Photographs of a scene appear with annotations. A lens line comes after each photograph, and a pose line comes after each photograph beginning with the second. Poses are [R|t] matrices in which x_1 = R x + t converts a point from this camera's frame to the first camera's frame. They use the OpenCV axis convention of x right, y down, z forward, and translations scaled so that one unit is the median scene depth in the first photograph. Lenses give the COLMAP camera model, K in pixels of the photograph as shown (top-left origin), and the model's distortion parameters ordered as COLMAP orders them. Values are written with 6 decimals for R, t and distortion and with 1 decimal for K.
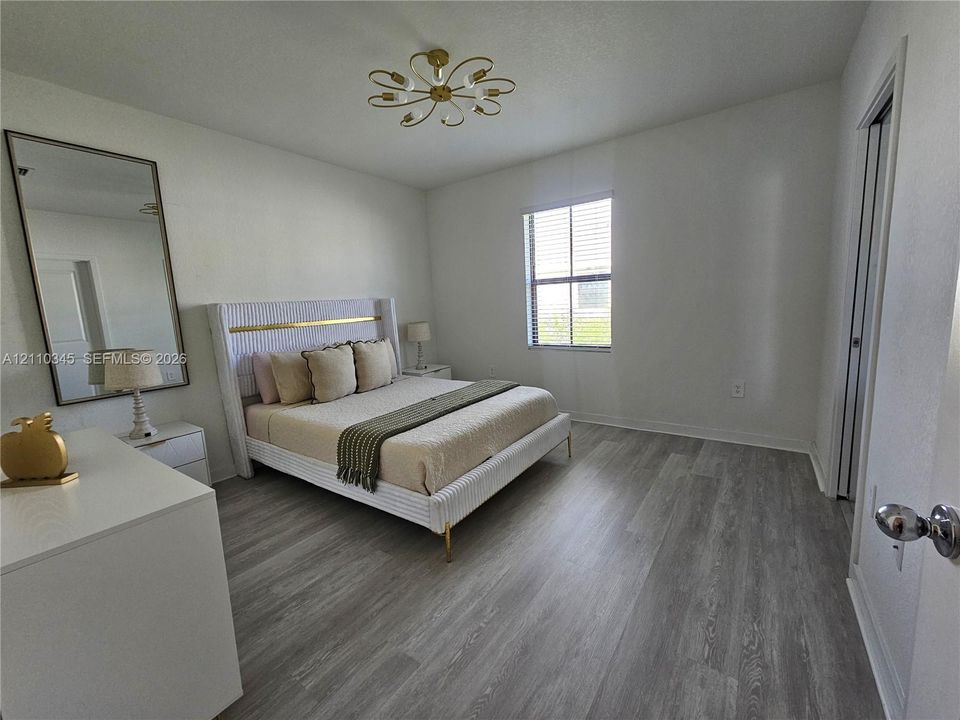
lens RADIAL K [[396.5, 0, 483.6], [0, 396.5, 358.0], [0, 0, 1]] dist [-0.000885, 0.000135]
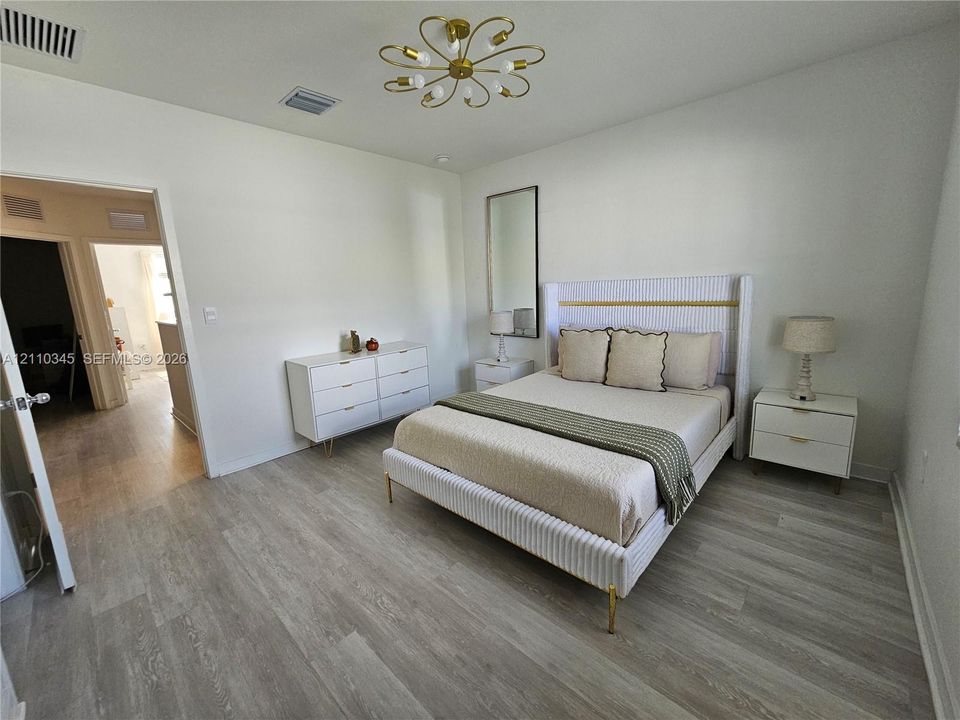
lens RADIAL K [[396.5, 0, 483.6], [0, 396.5, 358.0], [0, 0, 1]] dist [-0.000885, 0.000135]
pose [[-0.136809, 0.235905, -0.962098, 1.141870], [-0.095011, 0.963627, 0.249791, -0.335635], [0.986031, 0.125584, -0.109419, 1.554568]]
